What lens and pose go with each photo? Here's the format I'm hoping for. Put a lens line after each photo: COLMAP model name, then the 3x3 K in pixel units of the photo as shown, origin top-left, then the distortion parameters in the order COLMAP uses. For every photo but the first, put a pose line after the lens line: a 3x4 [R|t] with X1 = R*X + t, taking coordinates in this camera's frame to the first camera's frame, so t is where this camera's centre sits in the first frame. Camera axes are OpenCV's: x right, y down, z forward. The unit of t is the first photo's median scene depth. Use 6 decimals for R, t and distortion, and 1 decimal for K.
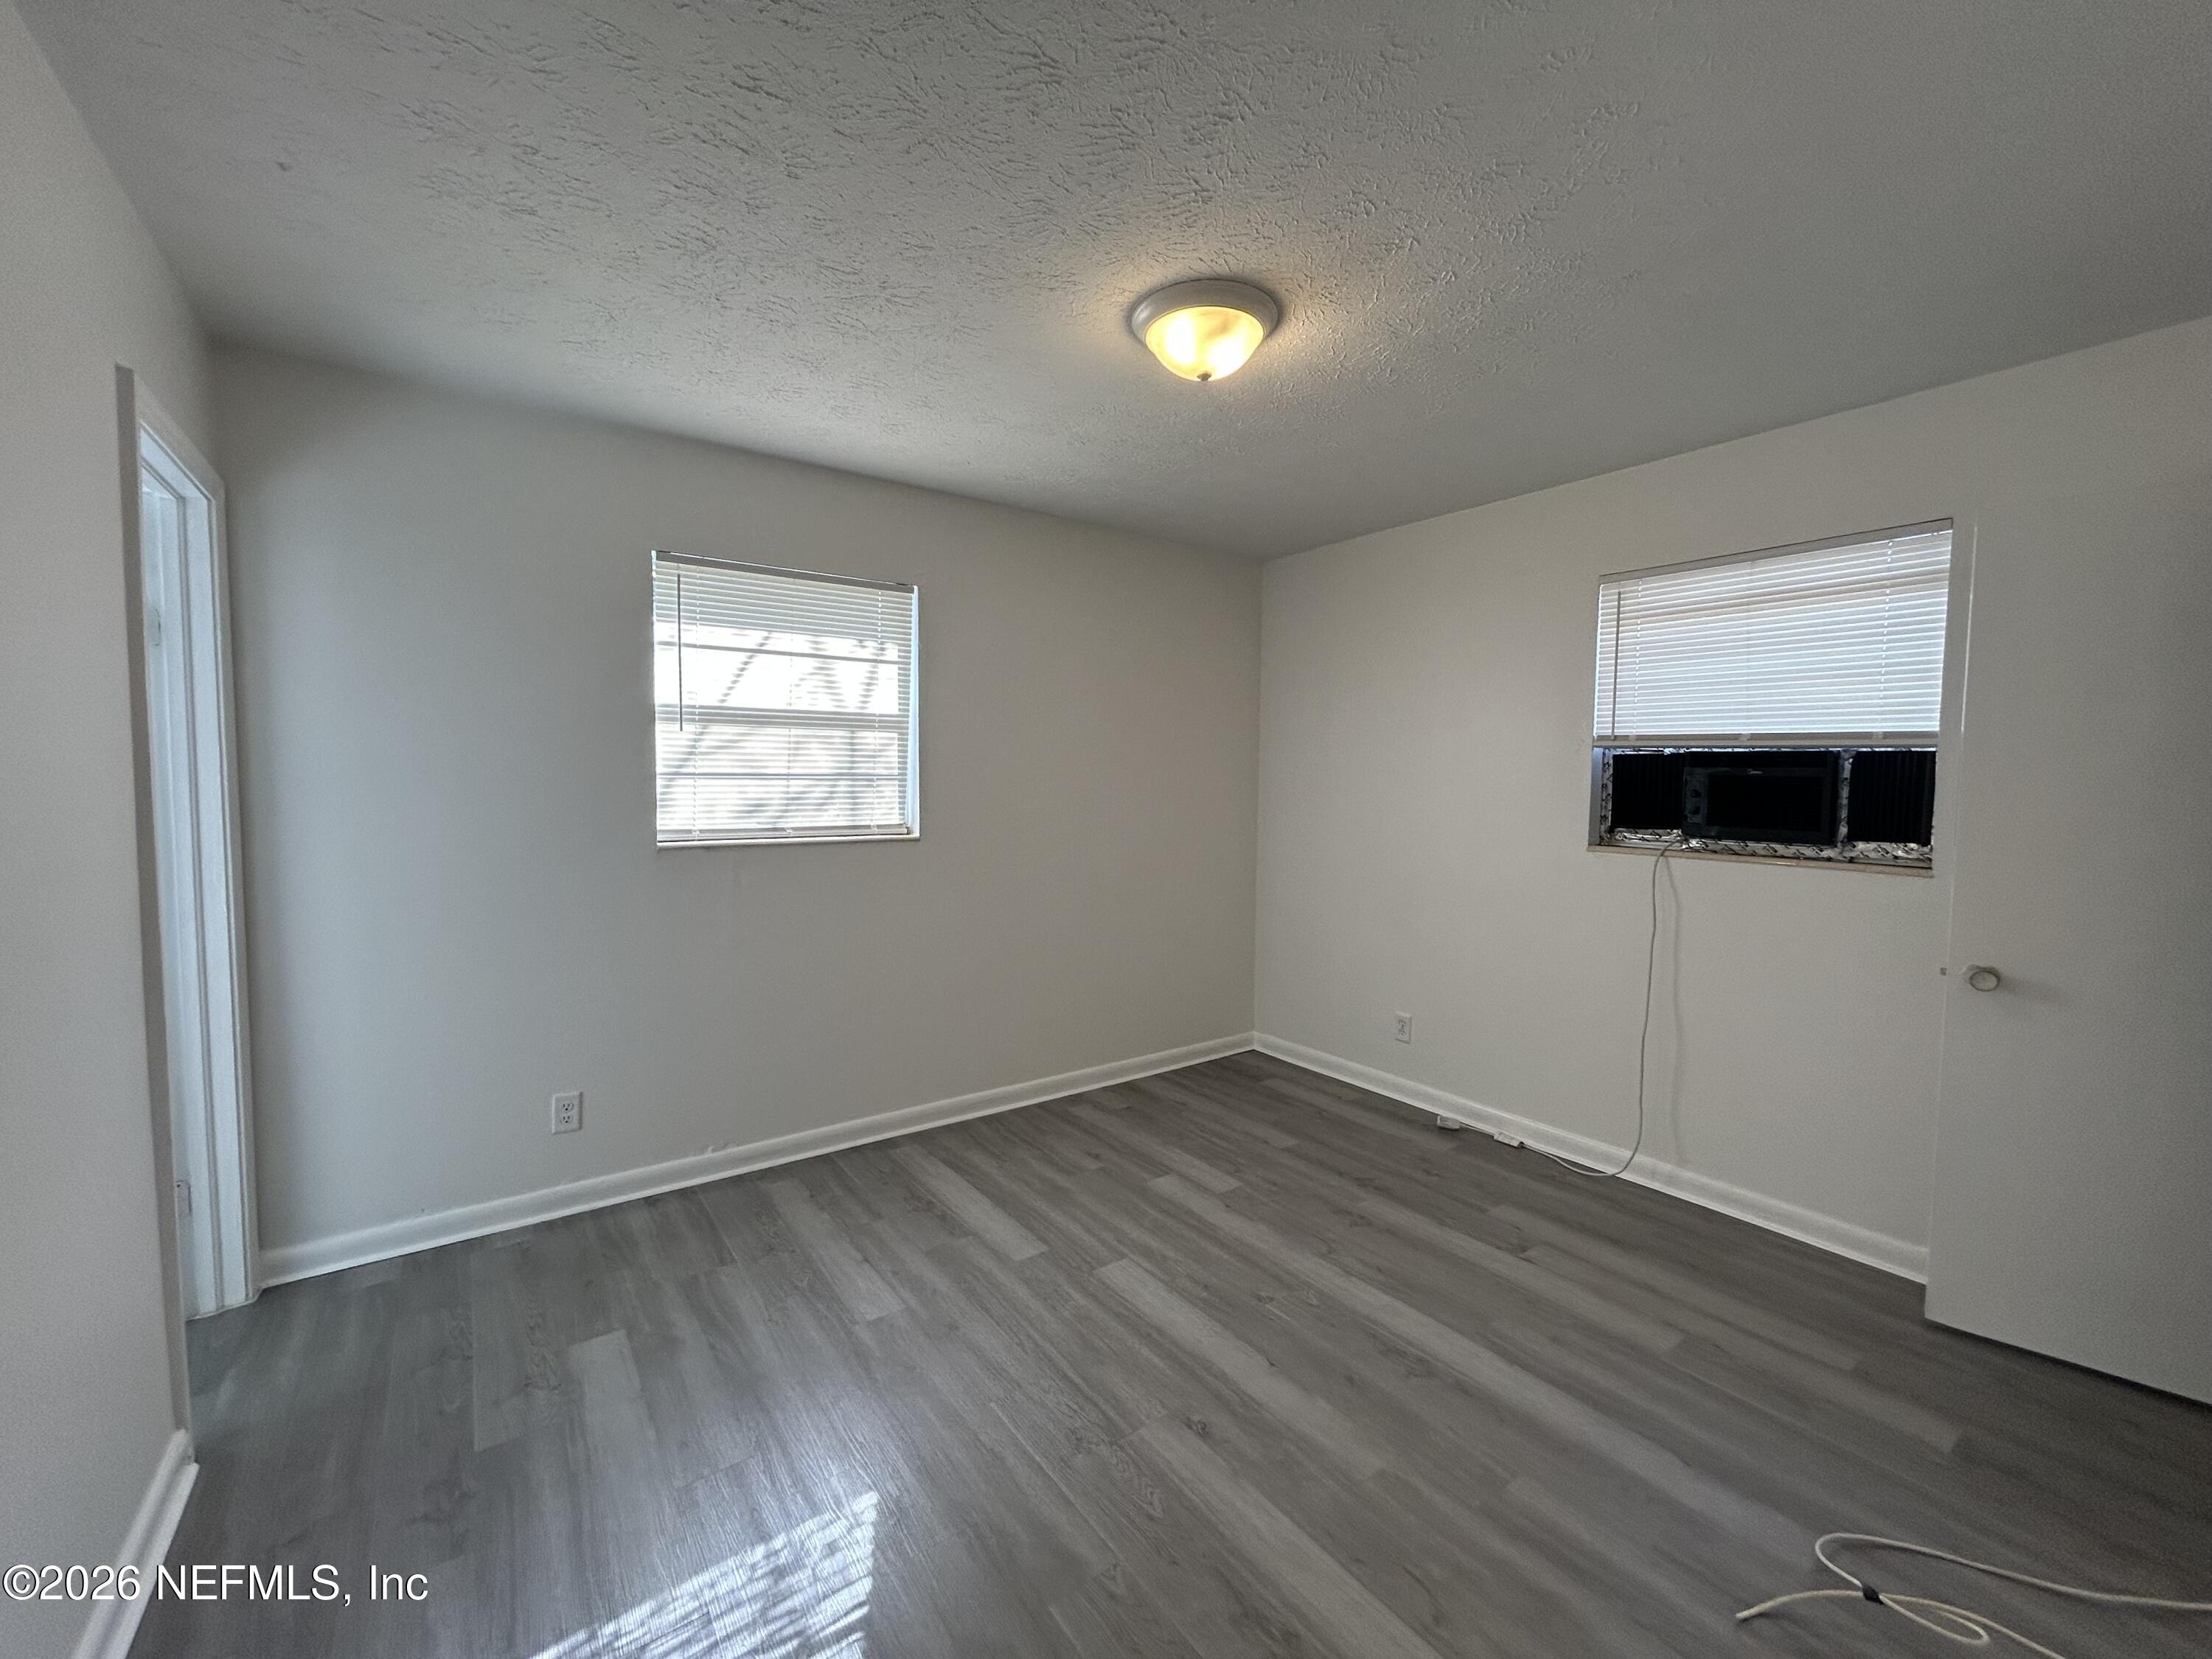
lens RADIAL K [[898.3, 0, 1105.1], [0, 898.3, 825.3], [0, 0, 1]] dist [0.002934, 0.000766]
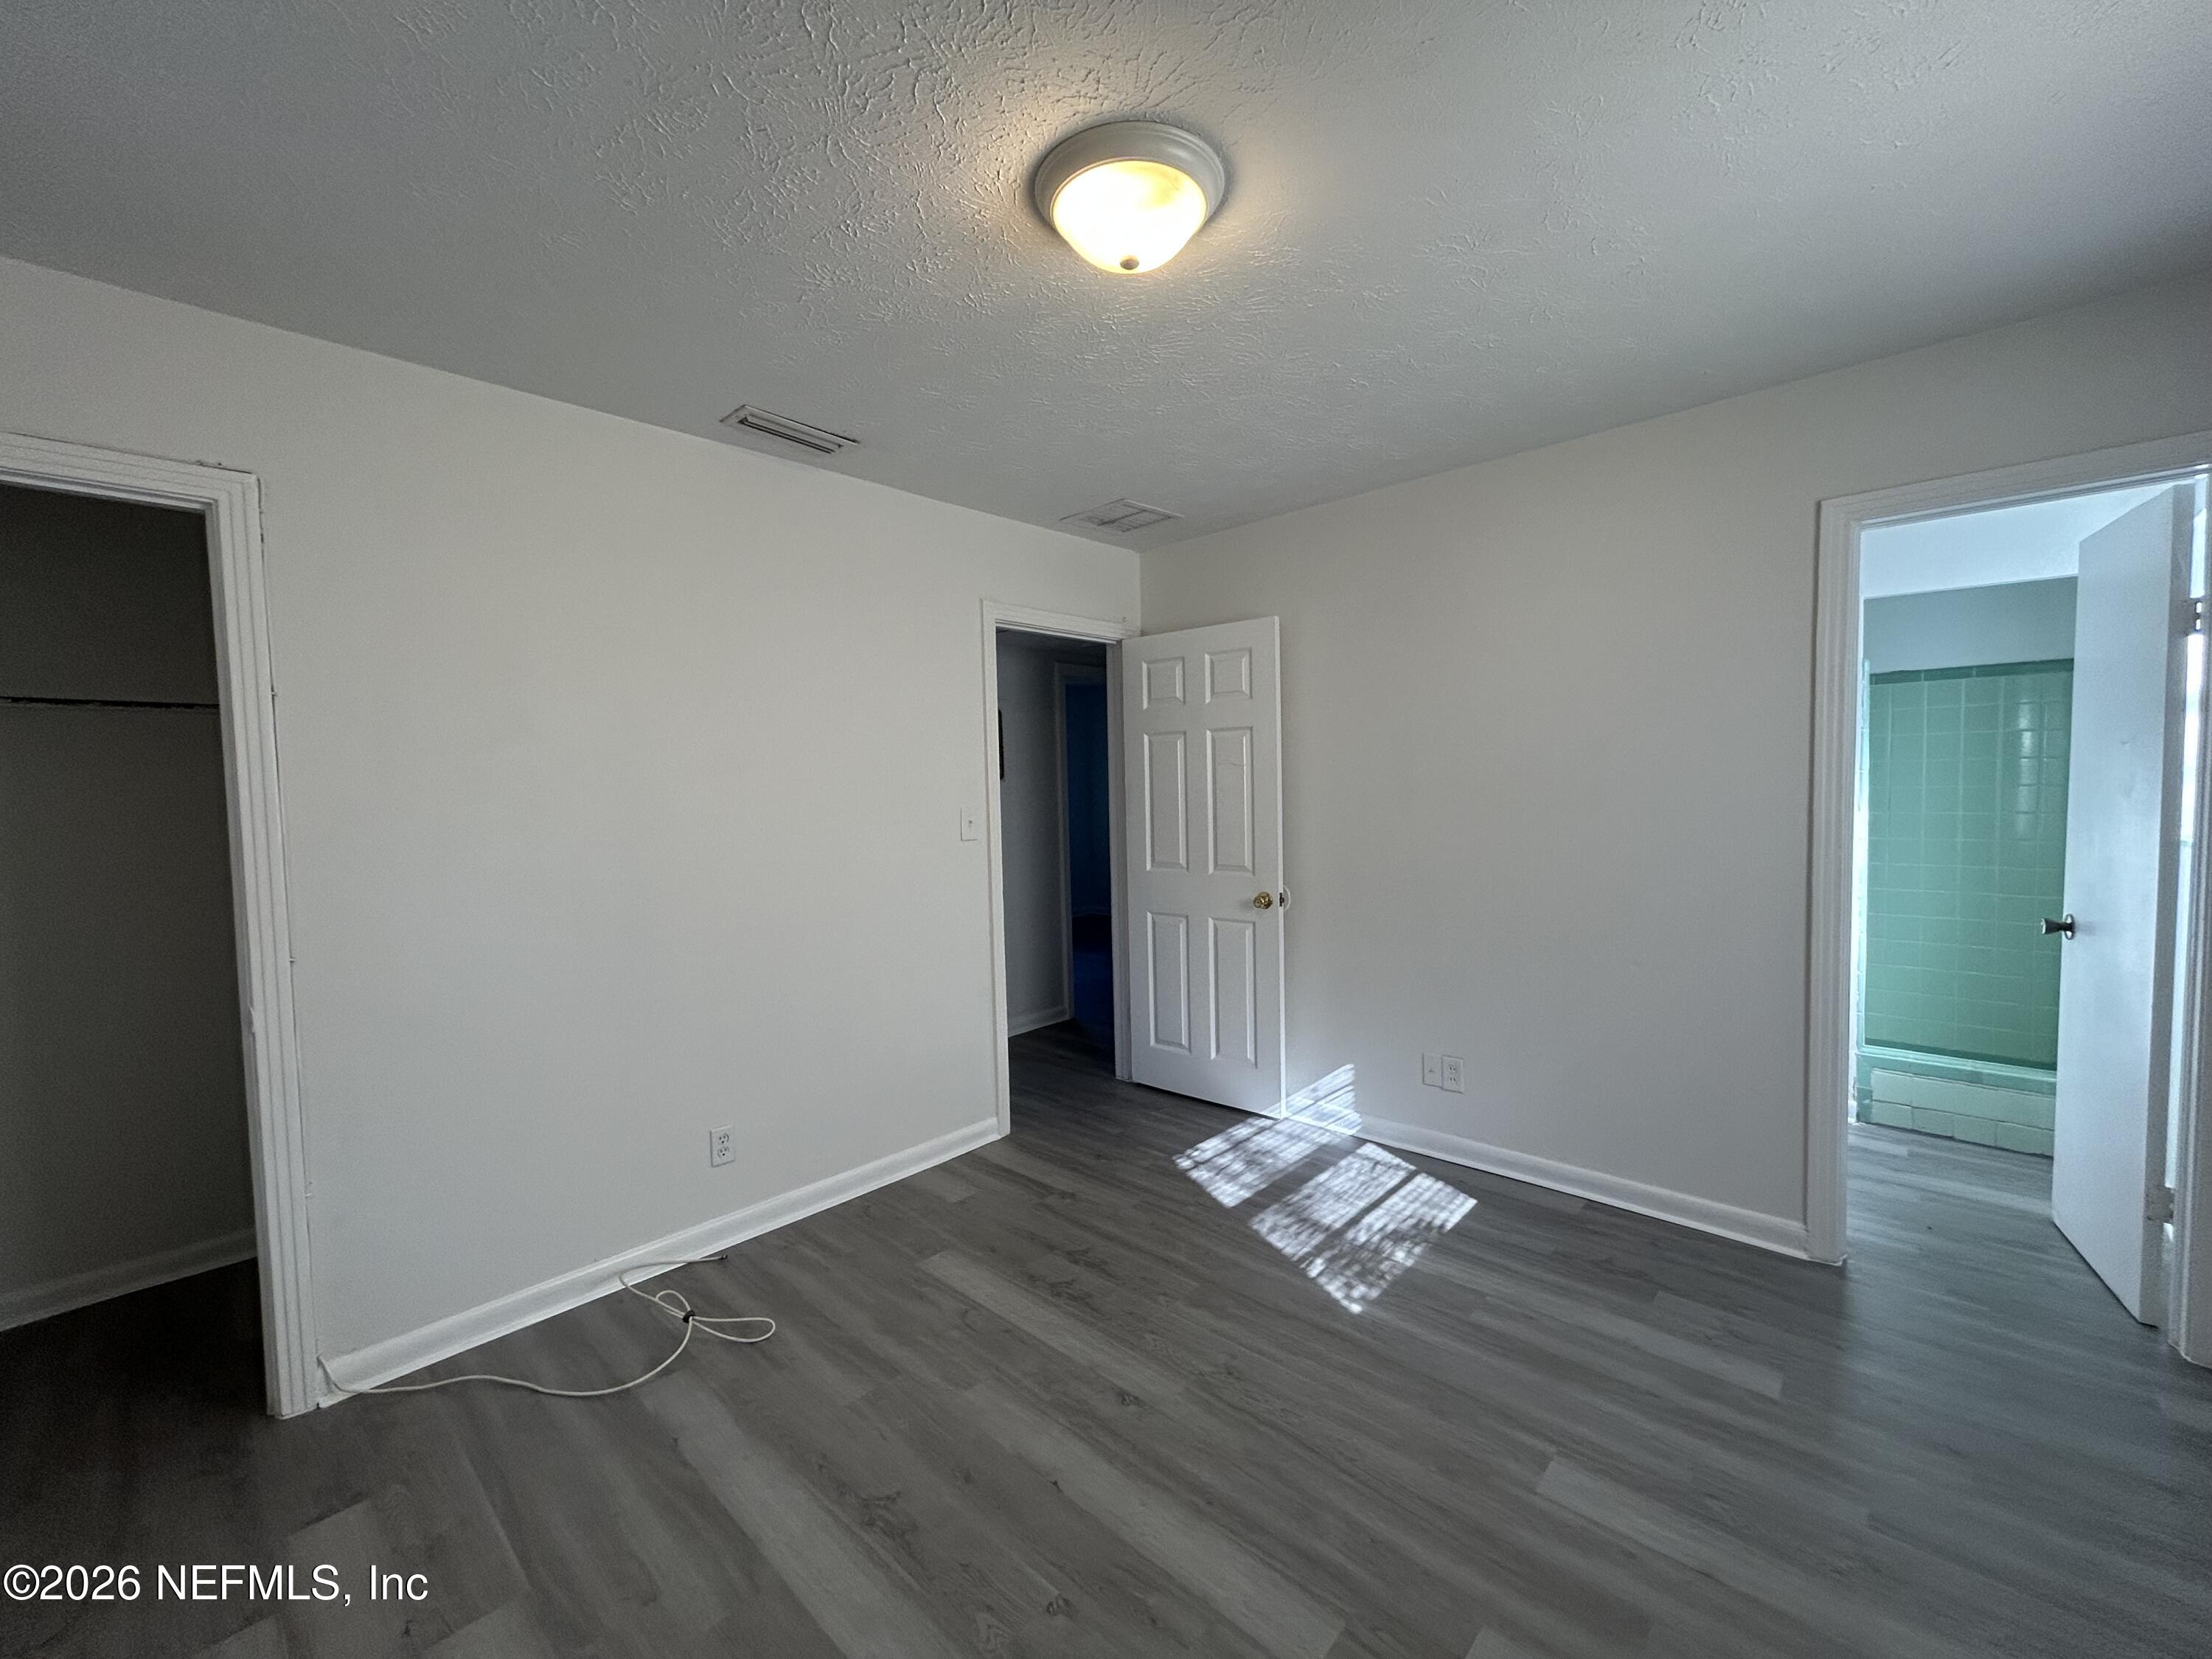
lens RADIAL K [[898.3, 0, 1105.1], [0, 898.3, 825.3], [0, 0, 1]] dist [0.002934, 0.000766]
pose [[-0.981674, 0.024346, -0.189005, 0.298162], [0.005852, 0.995189, 0.097795, -0.104056], [0.190477, 0.094897, -0.977094, 1.861661]]
